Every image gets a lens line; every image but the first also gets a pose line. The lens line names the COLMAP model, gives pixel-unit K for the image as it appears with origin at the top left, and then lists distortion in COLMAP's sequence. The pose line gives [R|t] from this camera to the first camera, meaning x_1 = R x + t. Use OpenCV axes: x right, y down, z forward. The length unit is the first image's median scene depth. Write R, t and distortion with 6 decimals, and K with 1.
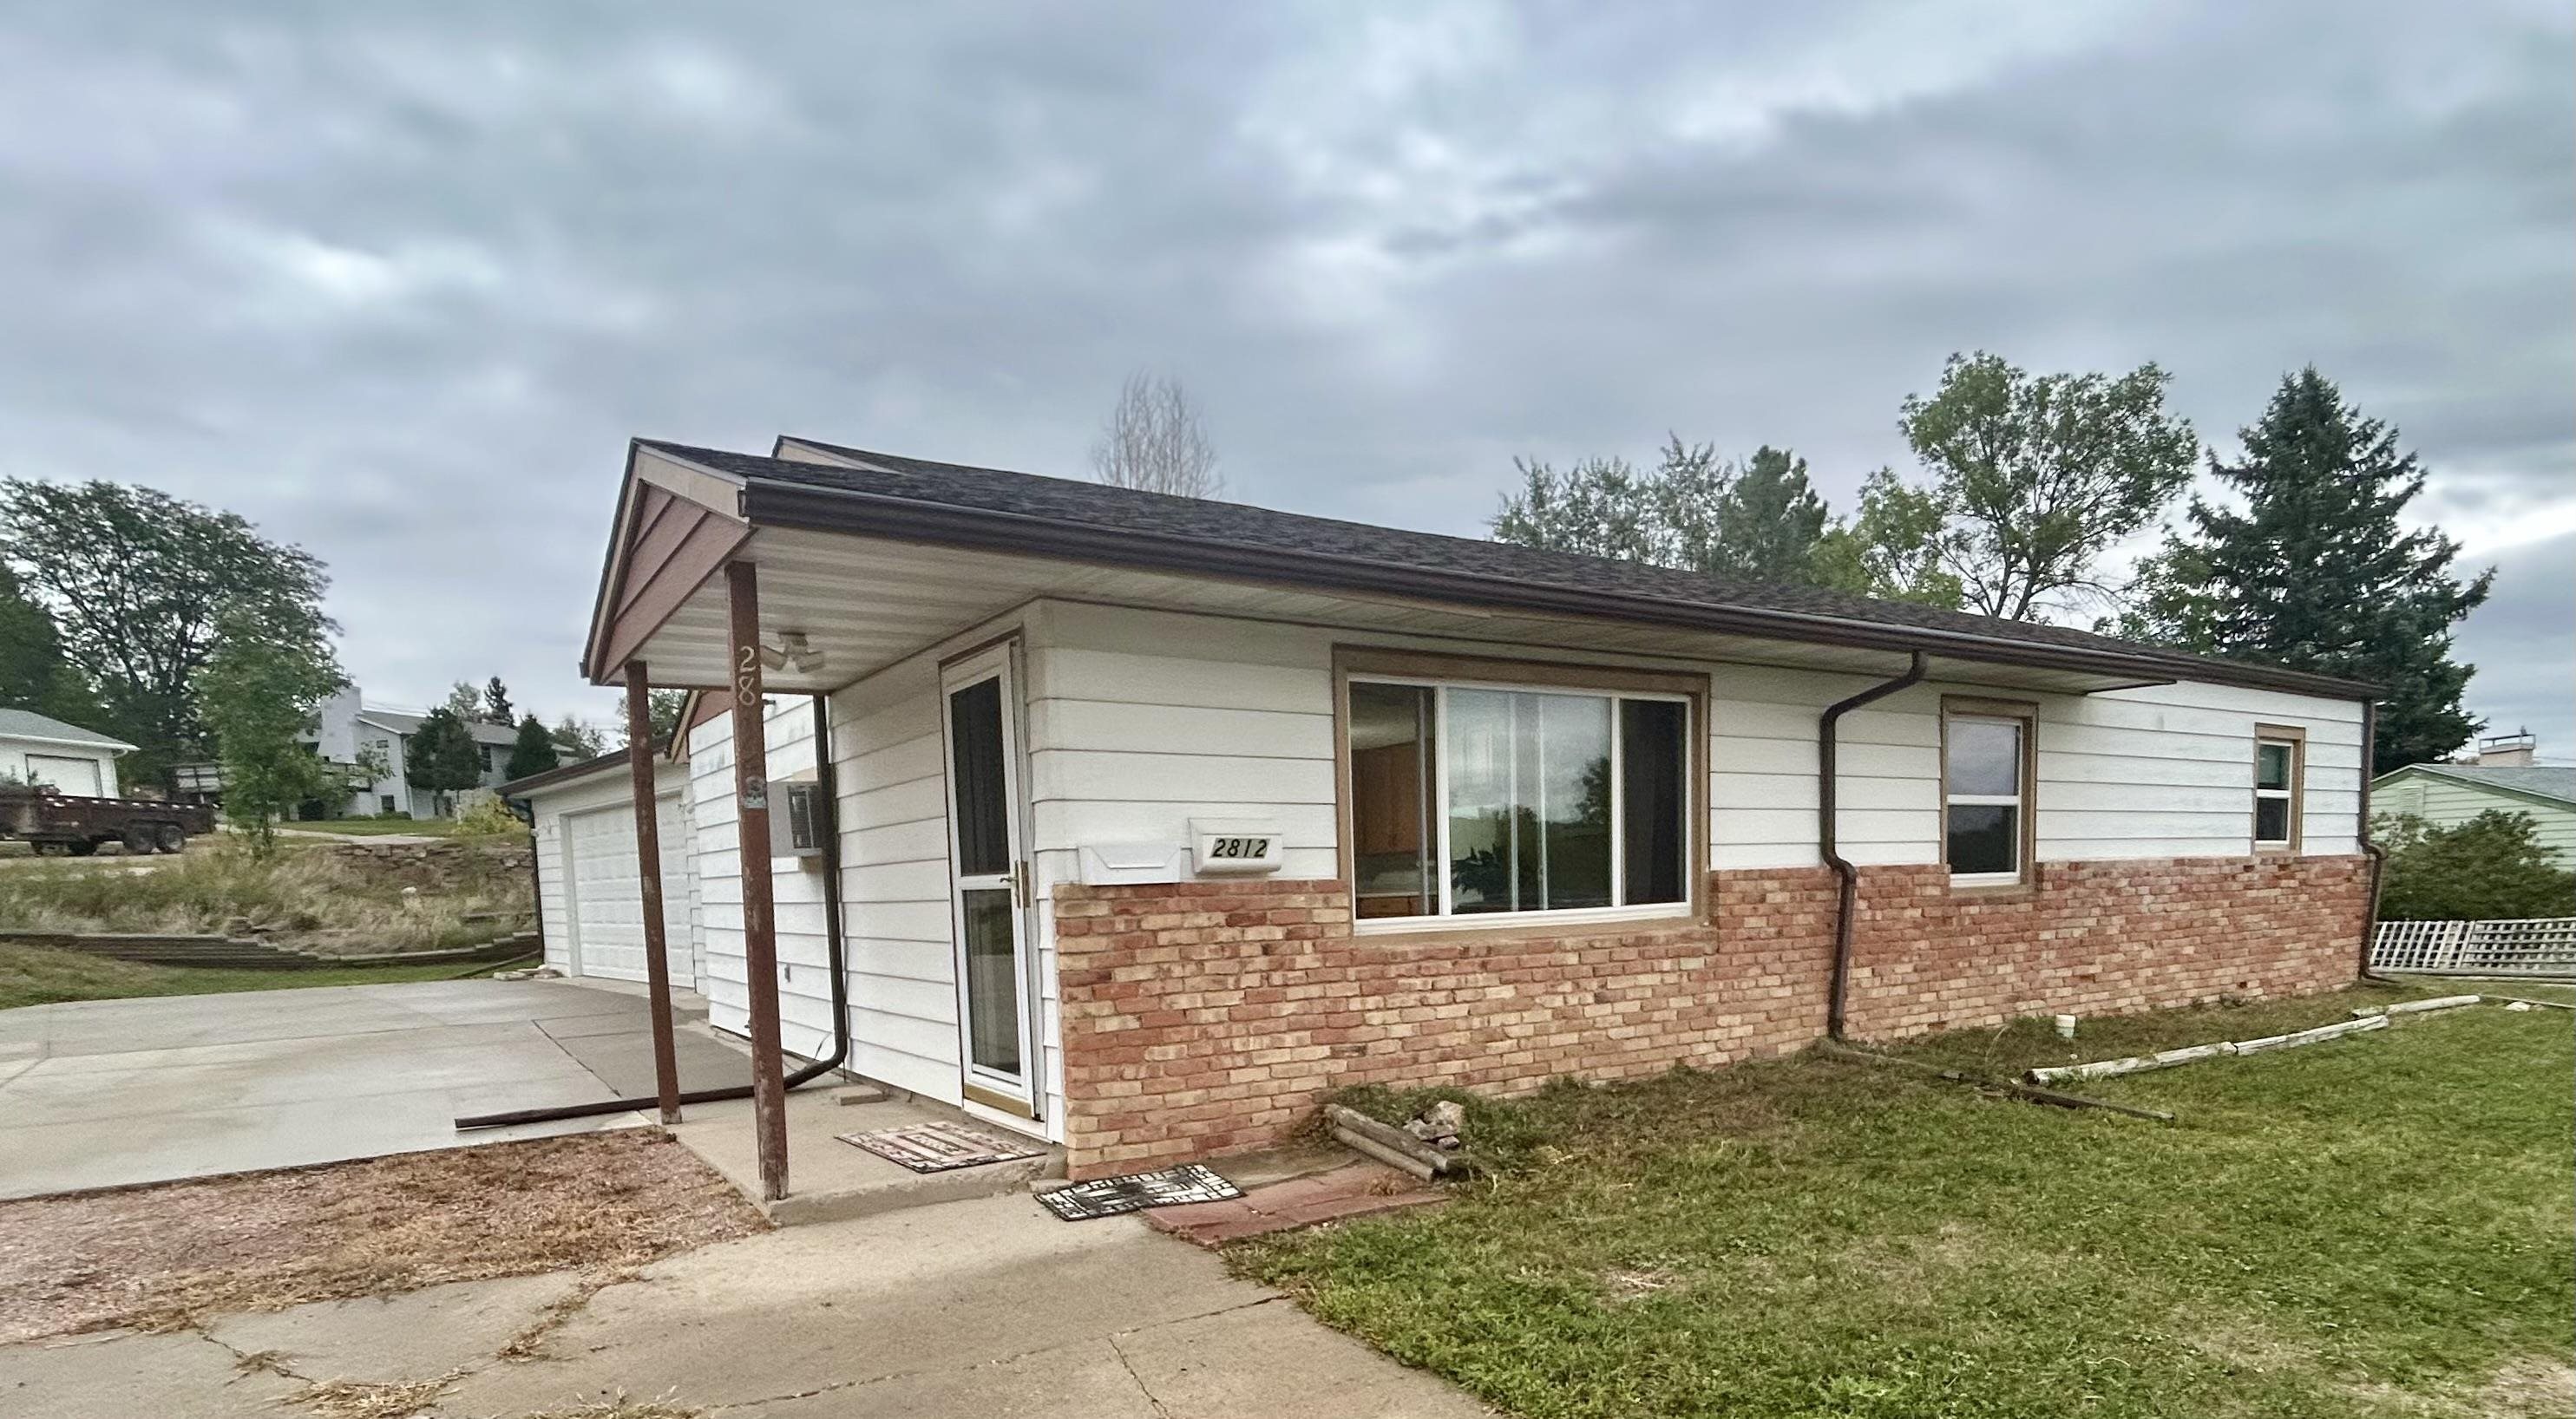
lens RADIAL K [[1420.5, 0, 1331.6], [0, 1420.5, 1045.3], [0, 0, 1]] dist [-0.018055, 0.015872]
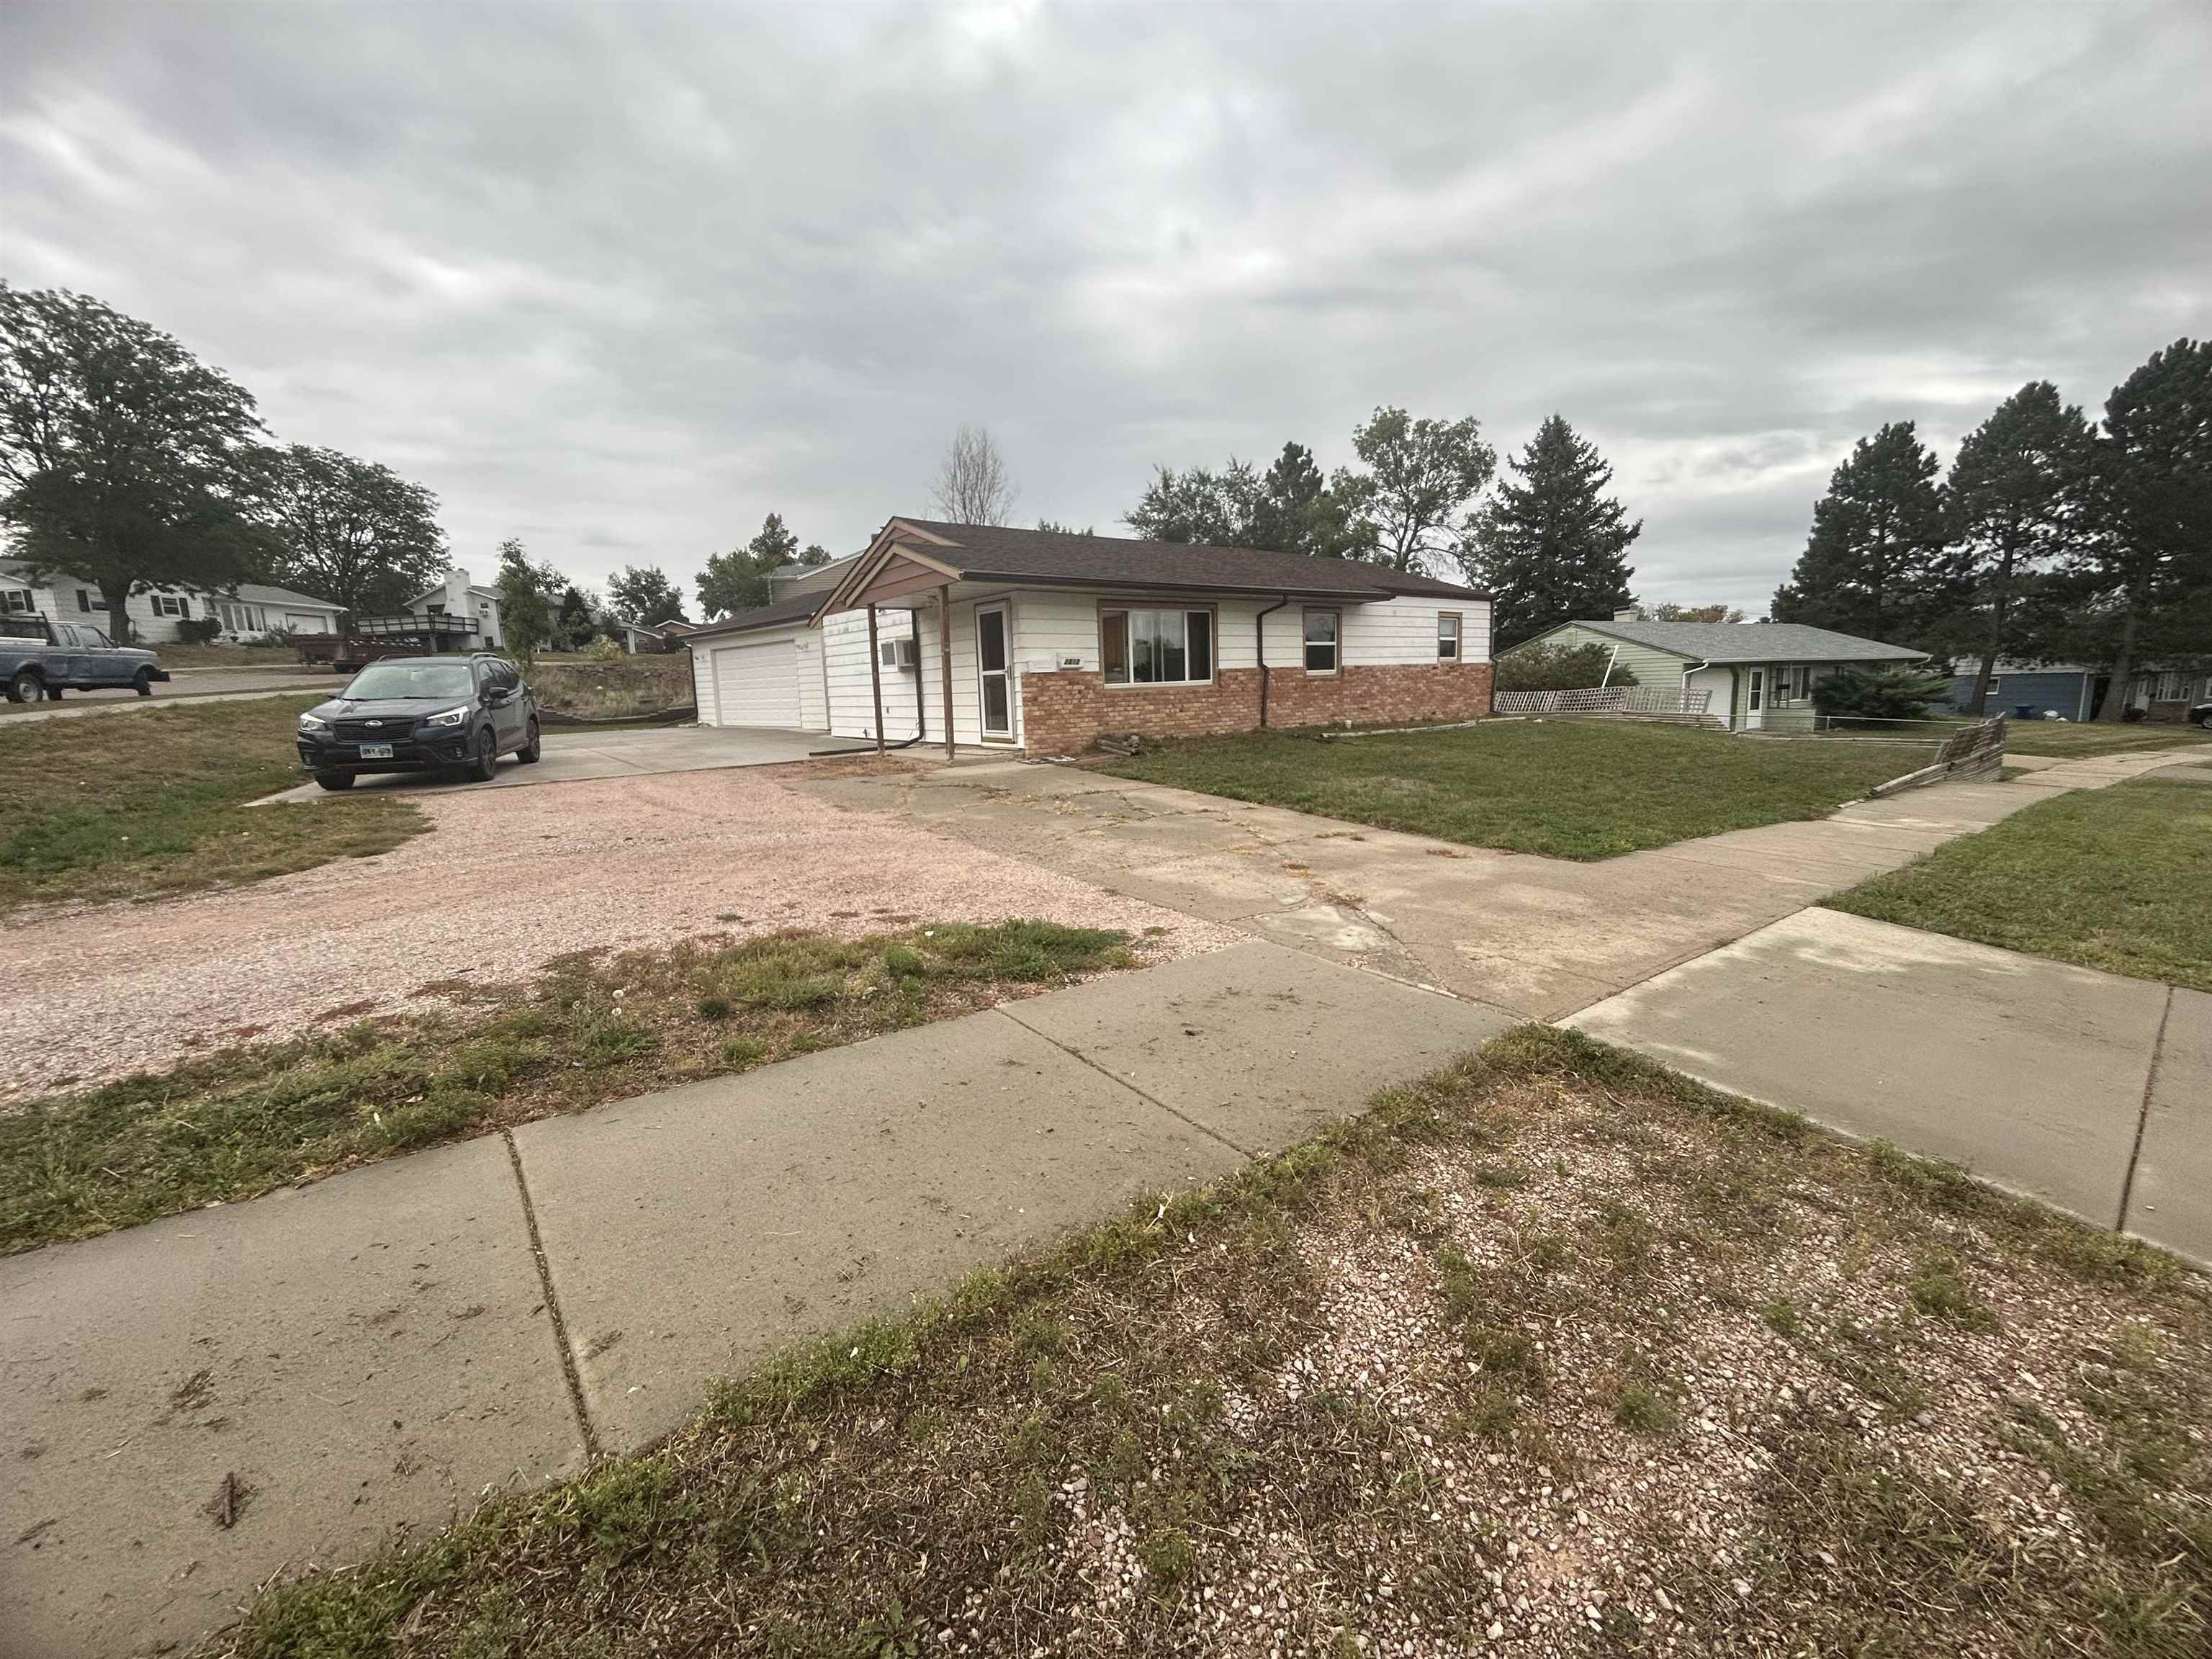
lens RADIAL K [[892.0, 0, 1103.9], [0, 892.0, 826.6], [0, 0, 1]] dist [-0.000175, 0.000238]
pose [[0.997727, -0.018271, 0.064869, -0.043414], [0.015624, 0.999034, 0.041069, 0.054235], [-0.065556, -0.039962, 0.997048, -0.369014]]
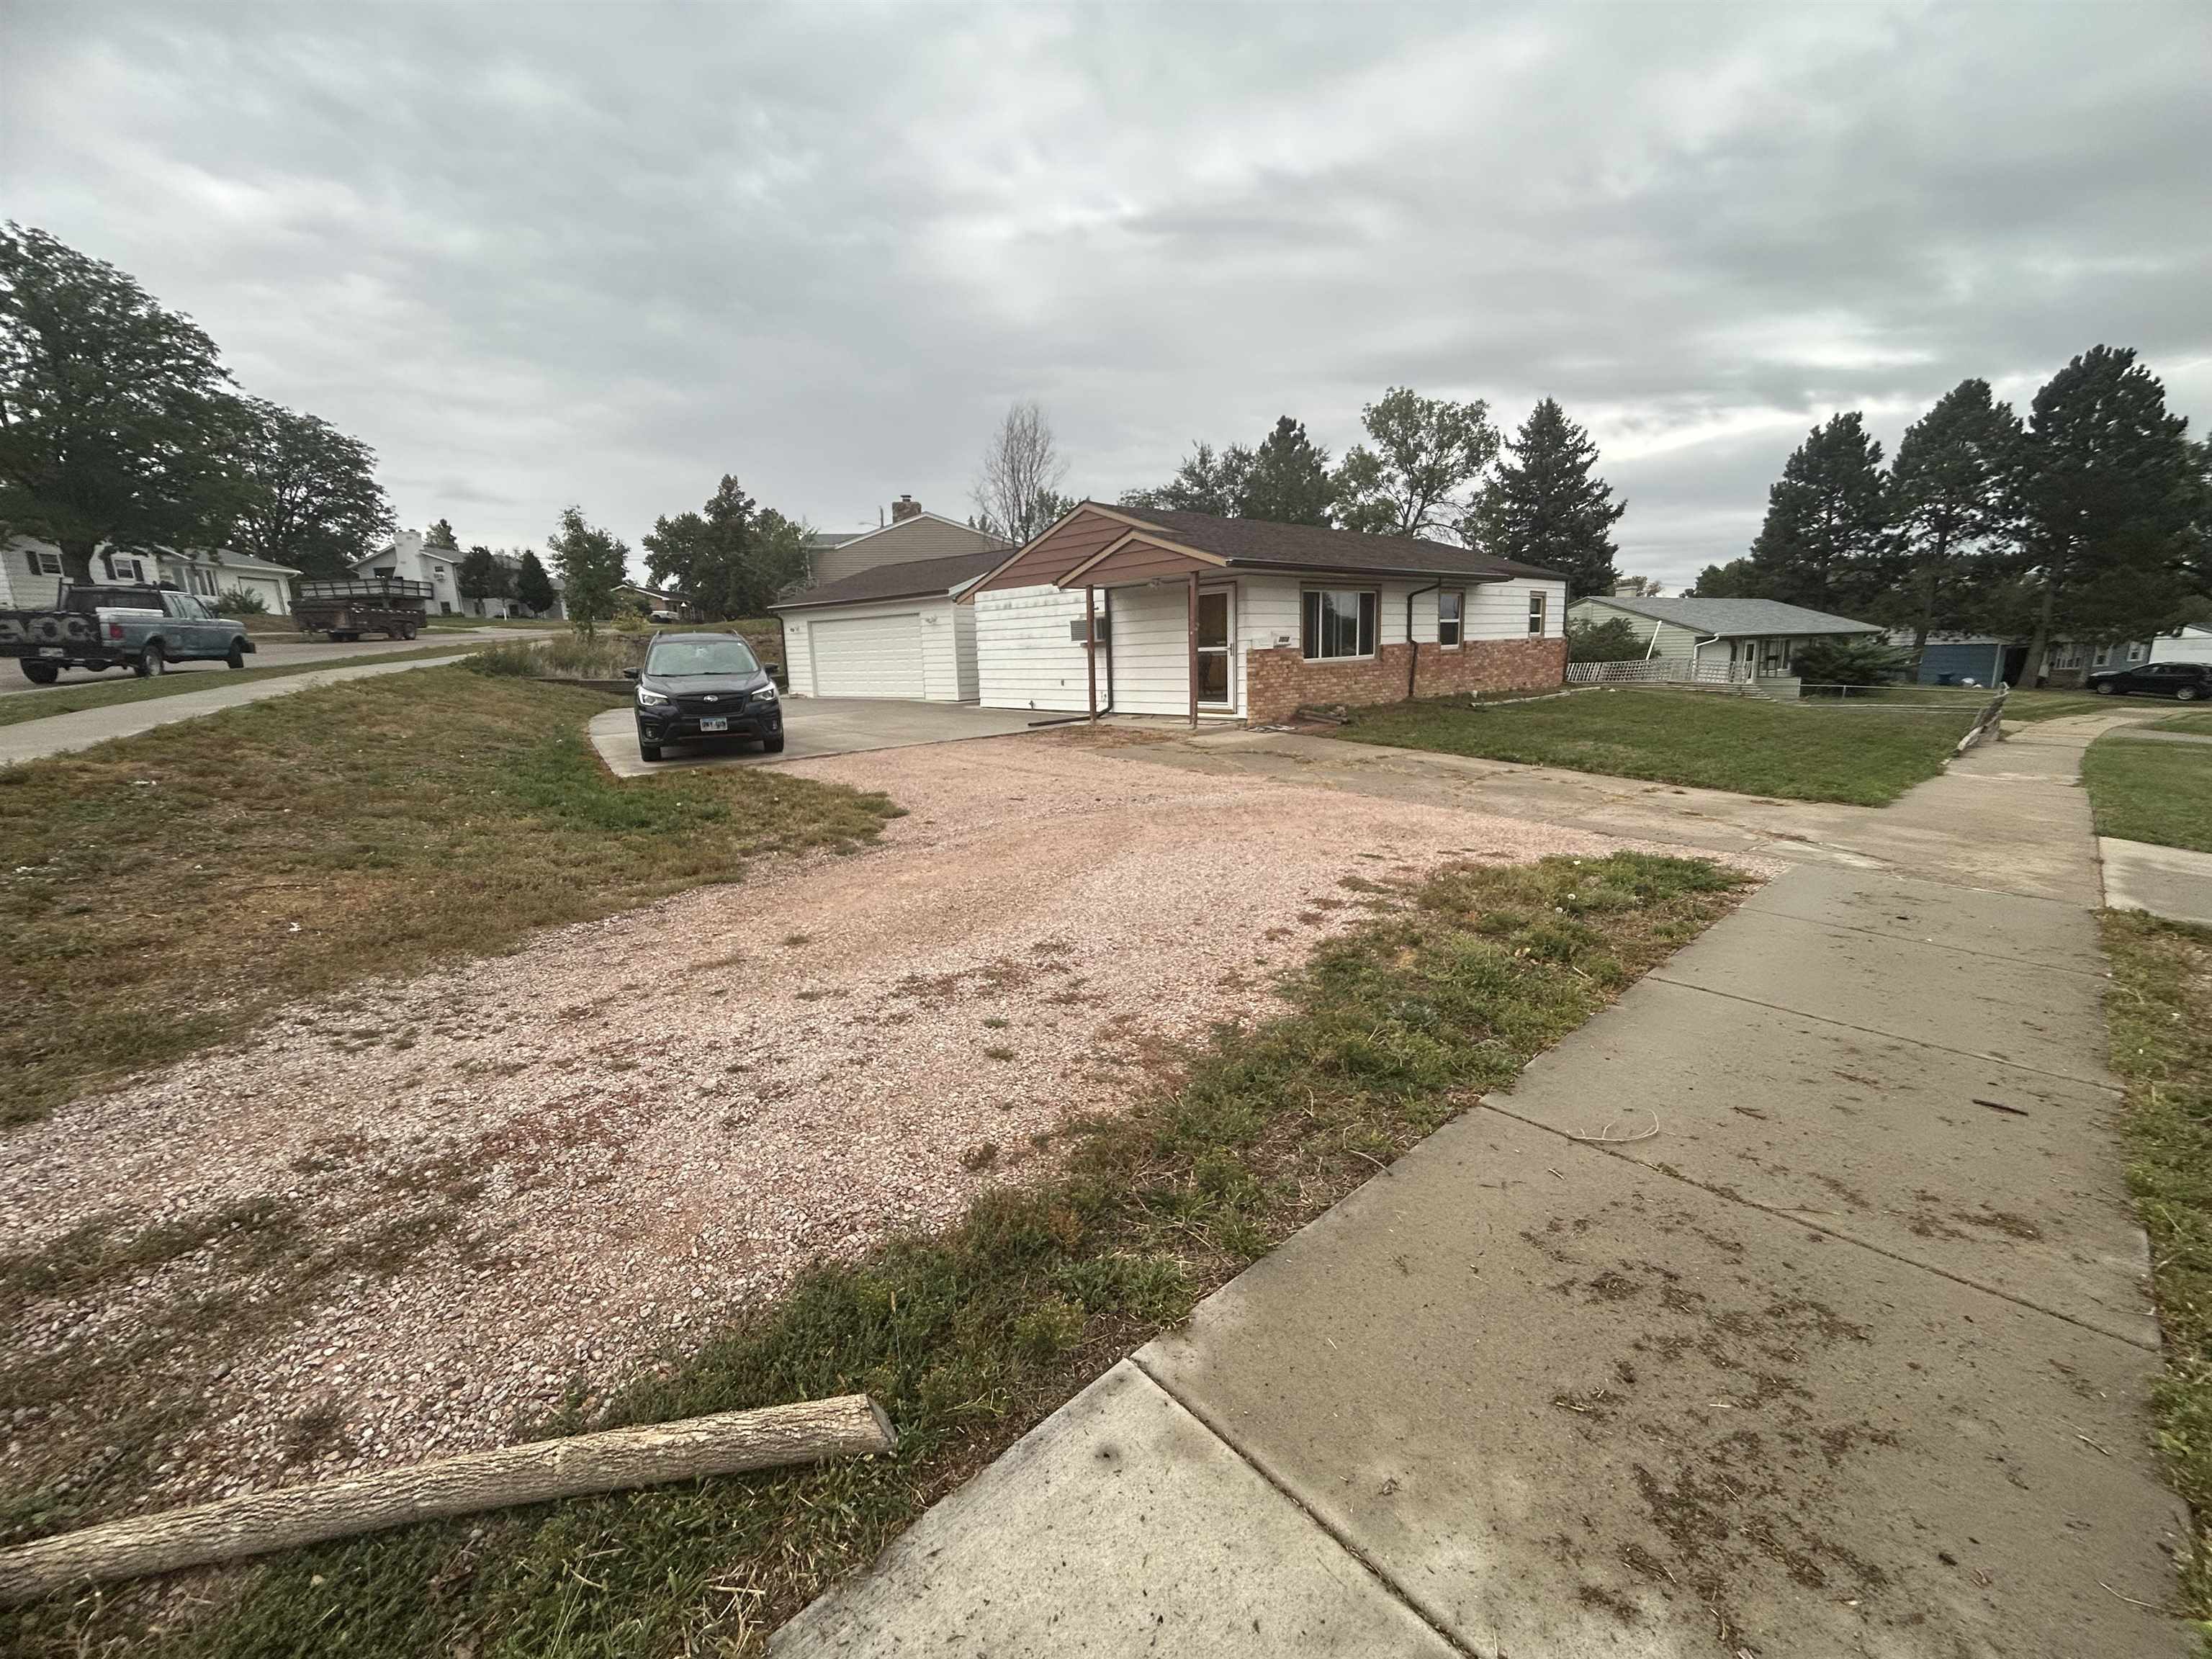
lens RADIAL K [[892.0, 0, 1103.9], [0, 892.0, 826.6], [0, 0, 1]] dist [-0.000175, 0.000238]
pose [[0.988728, -0.035611, 0.145426, -0.288882], [0.024272, 0.996578, 0.079012, 0.050385], [-0.147742, -0.074592, 0.986209, -0.415003]]
